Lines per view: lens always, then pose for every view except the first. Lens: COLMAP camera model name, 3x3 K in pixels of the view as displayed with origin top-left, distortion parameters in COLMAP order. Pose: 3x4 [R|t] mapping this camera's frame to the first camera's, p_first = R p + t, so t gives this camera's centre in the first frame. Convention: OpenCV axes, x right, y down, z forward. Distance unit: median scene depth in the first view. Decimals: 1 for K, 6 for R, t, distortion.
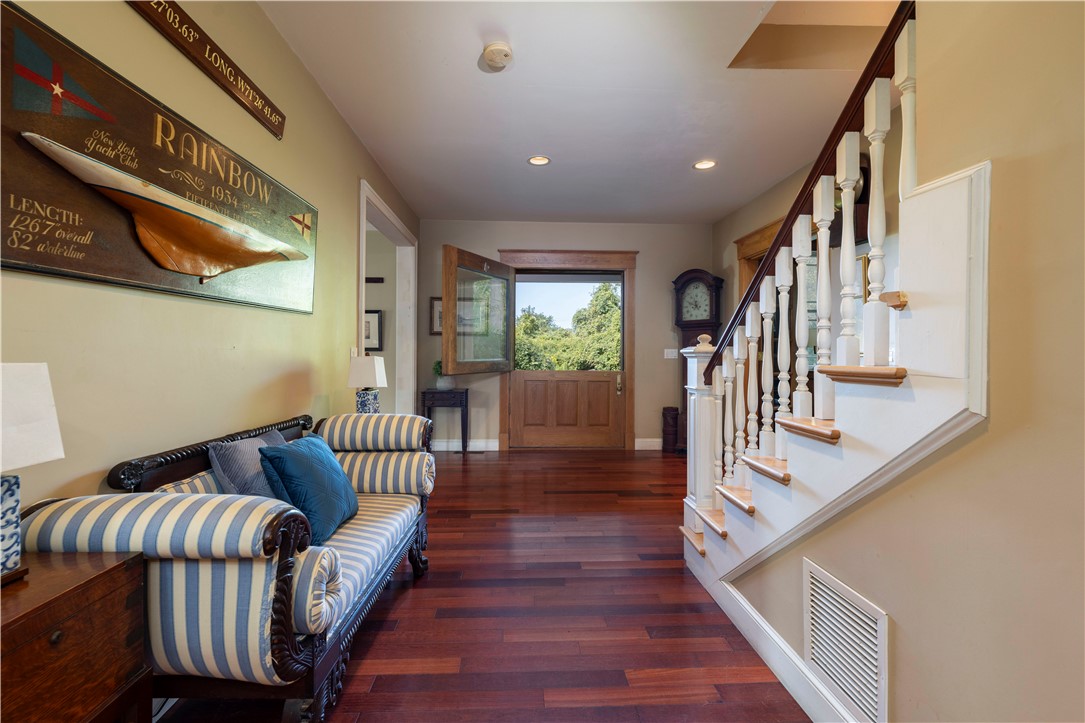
lens RADIAL K [[493.7, 0, 541.6], [0, 493.7, 351.8], [0, 0, 1]] dist [-0.000445, -0.000082]
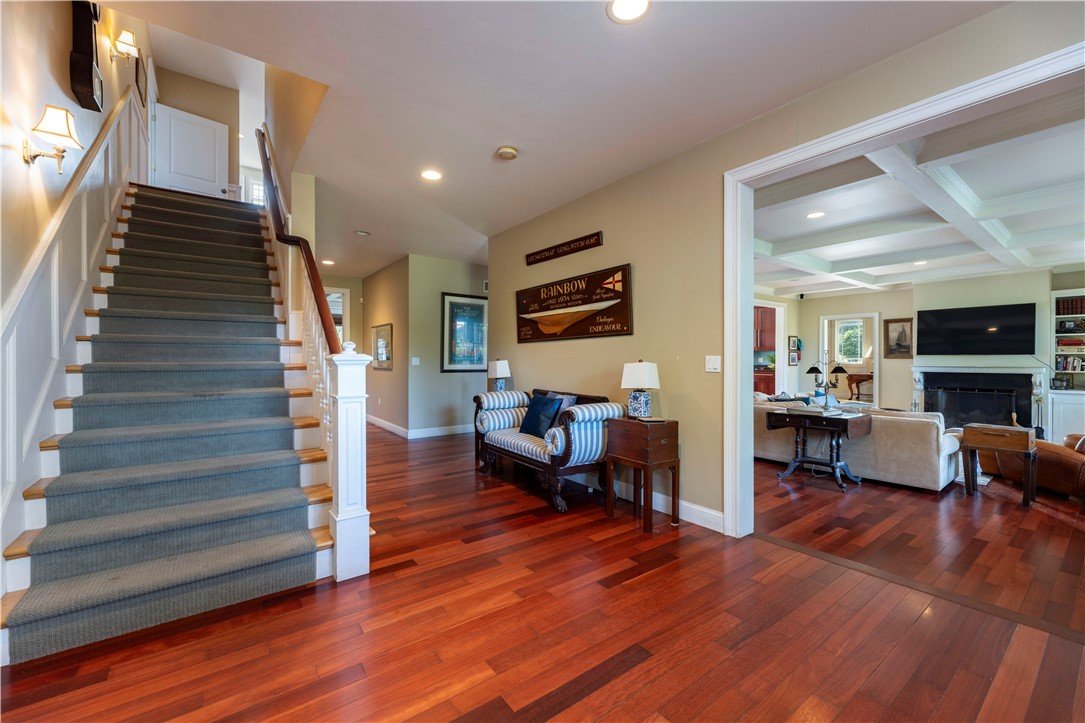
lens RADIAL K [[432.7, 0, 543.3], [0, 432.7, 362.7], [0, 0, 1]] dist [0.001655, 0.000183]
pose [[-0.831169, 0.003463, -0.556009, 0.731312], [-0.003953, 0.999919, 0.012137, -0.008551], [0.556005, 0.012286, -0.831088, 2.918257]]
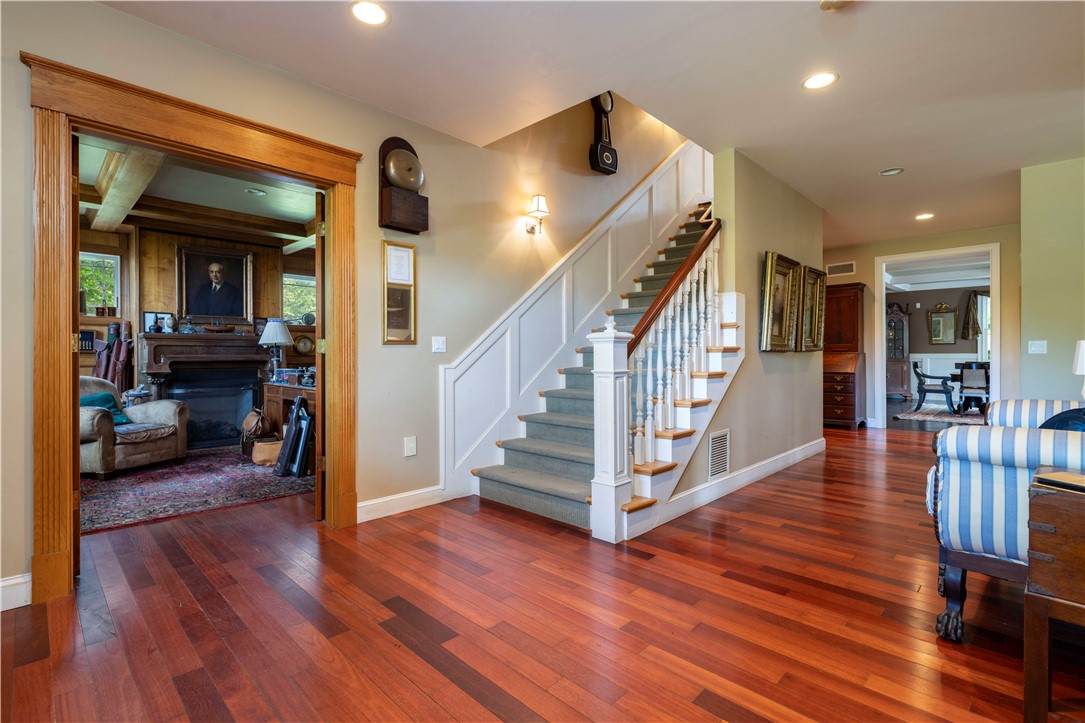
lens RADIAL K [[504.7, 0, 539.8], [0, 504.7, 356.8], [0, 0, 1]] dist [0.002758, 0.000198]
pose [[-0.676754, -0.002451, 0.736205, -0.550479], [0.003433, 0.999973, 0.006484, 0.050473], [-0.736201, 0.006915, -0.676728, 2.779416]]
